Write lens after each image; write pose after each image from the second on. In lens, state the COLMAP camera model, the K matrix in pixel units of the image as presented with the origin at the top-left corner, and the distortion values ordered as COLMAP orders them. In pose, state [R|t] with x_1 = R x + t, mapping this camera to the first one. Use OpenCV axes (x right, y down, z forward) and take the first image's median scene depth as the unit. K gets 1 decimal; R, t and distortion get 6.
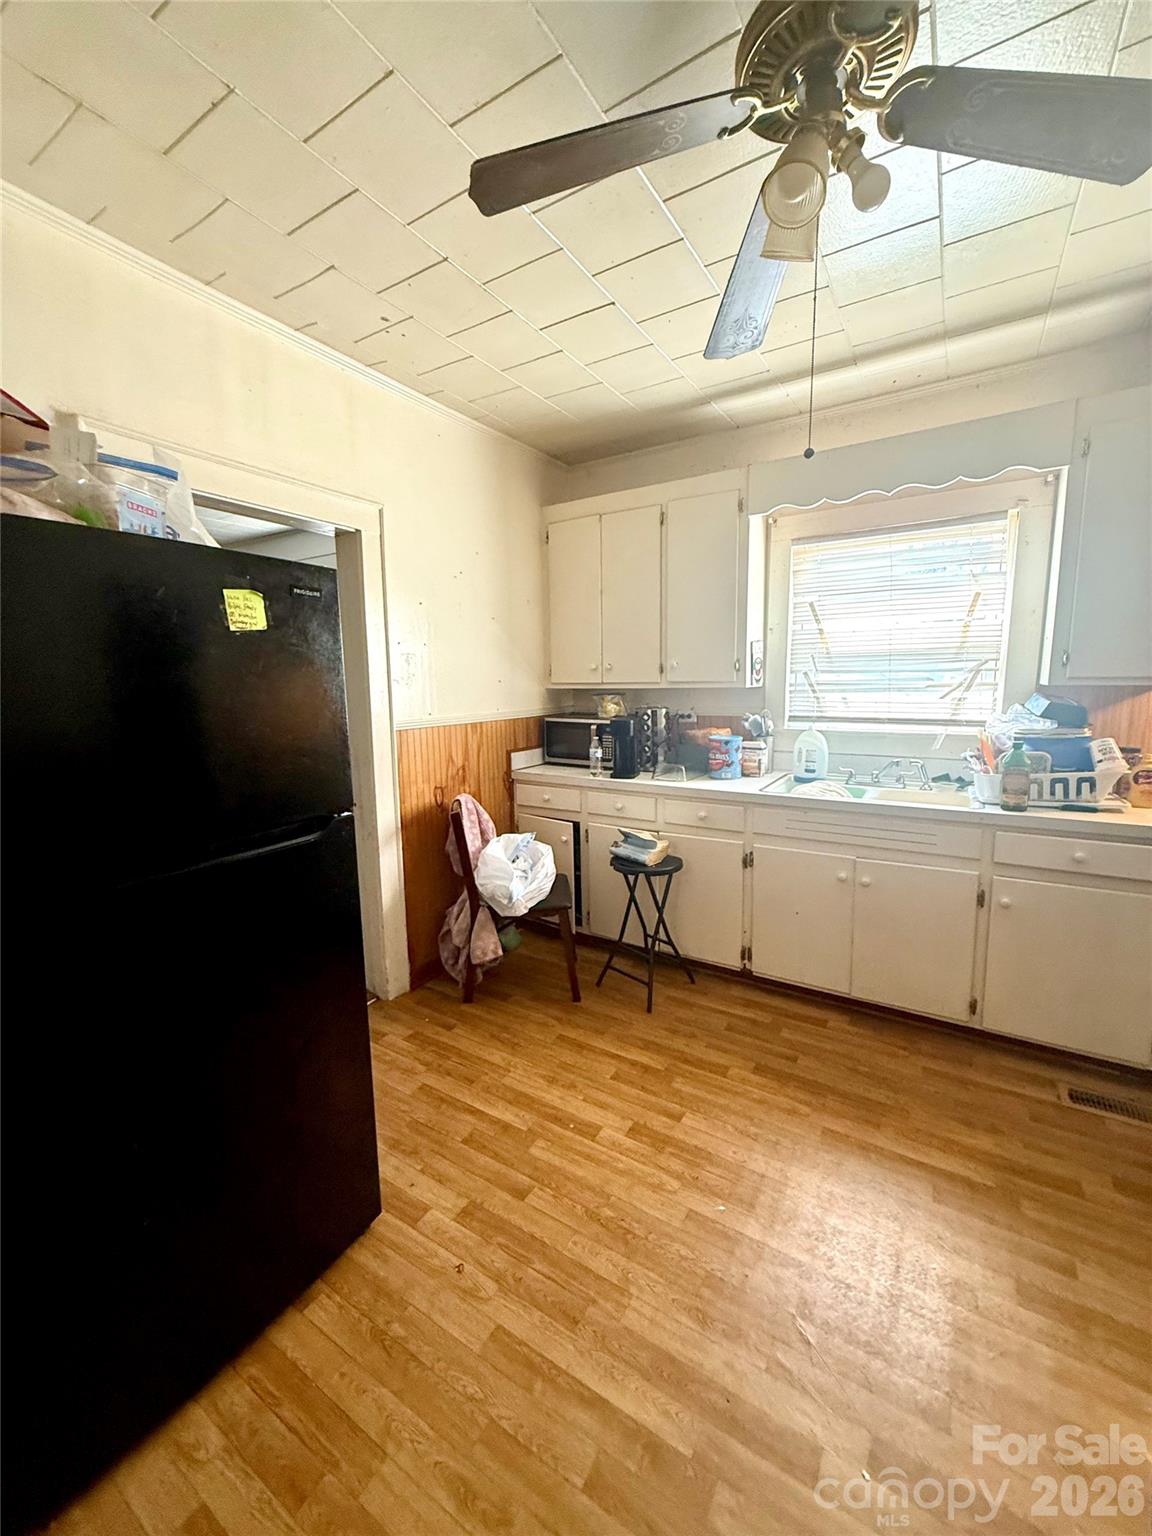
lens RADIAL K [[611.2, 0, 577.6], [0, 611.2, 766.6], [0, 0, 1]] dist [0.000271, 0.000050]
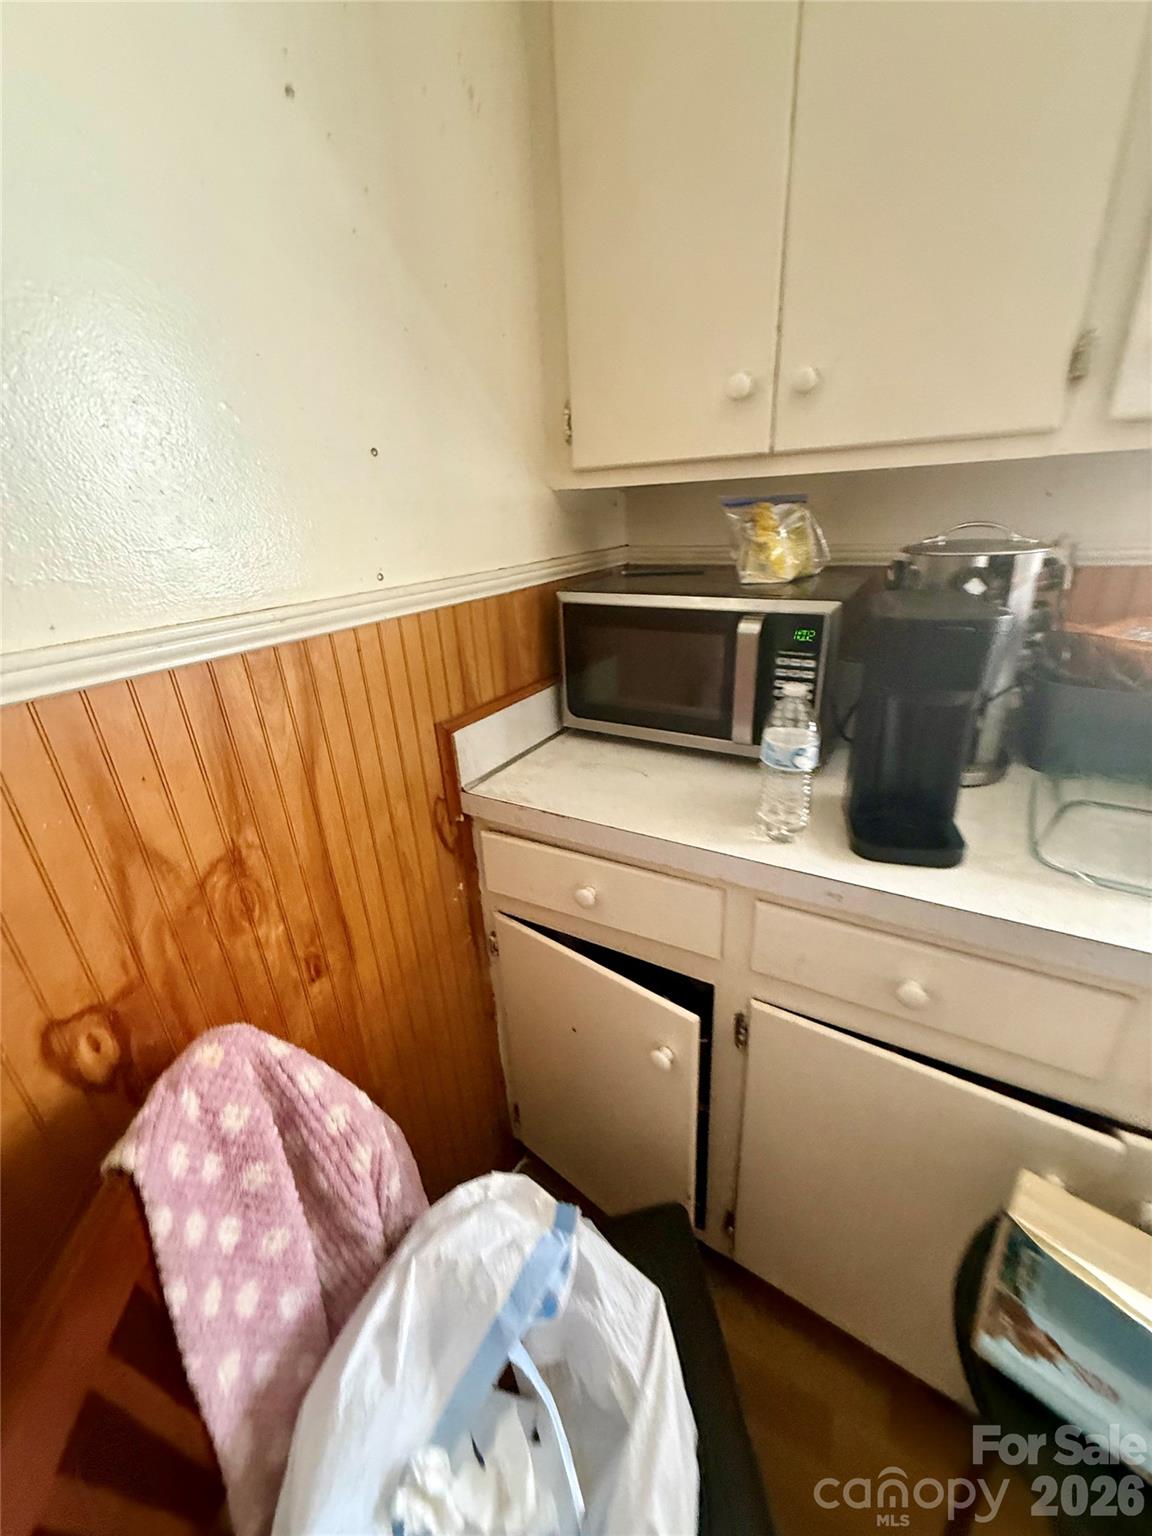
lens RADIAL K [[611.2, 0, 577.6], [0, 611.2, 766.6], [0, 0, 1]] dist [0.000271, 0.000050]
pose [[0.998795, -0.046016, 0.017057, -0.061707], [0.040300, 0.967401, 0.250022, -0.082219], [-0.028006, -0.249033, 0.968090, 0.784392]]
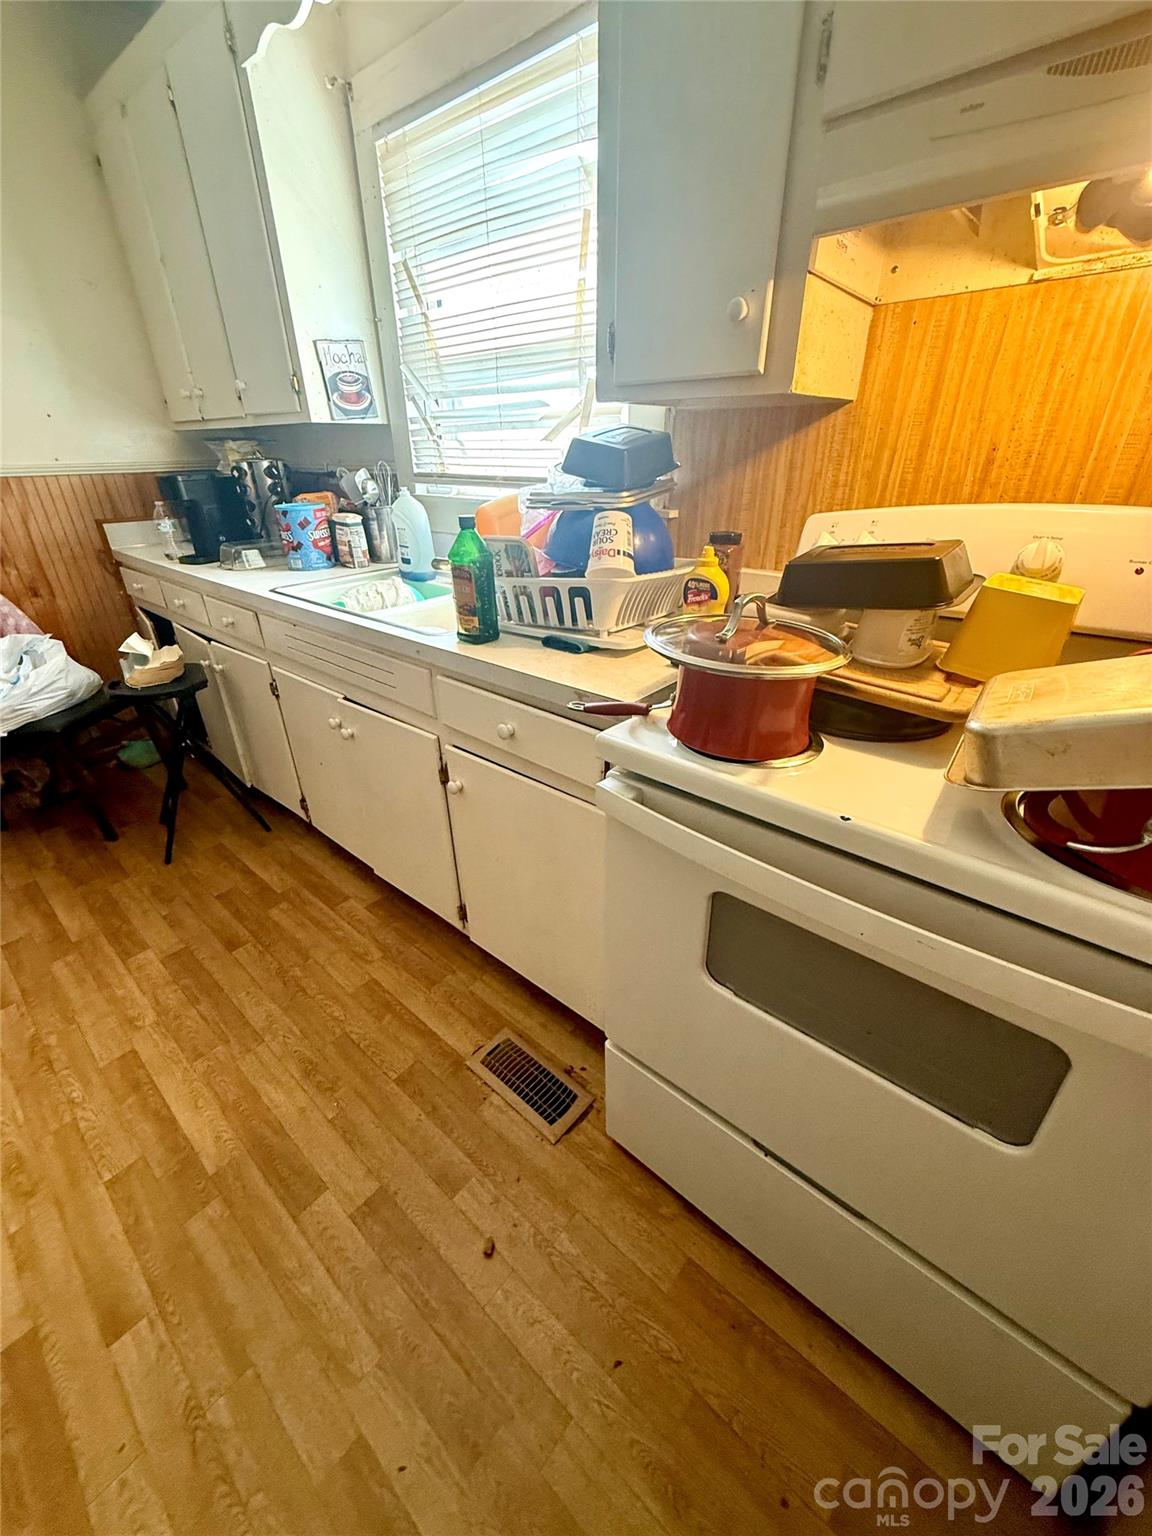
lens RADIAL K [[611.2, 0, 577.6], [0, 611.2, 766.6], [0, 0, 1]] dist [0.000271, 0.000050]
pose [[0.988017, 0.077560, -0.133443, 0.653939], [-0.028328, 0.941011, 0.337189, -0.011944], [0.151723, -0.329369, 0.931932, 0.307426]]
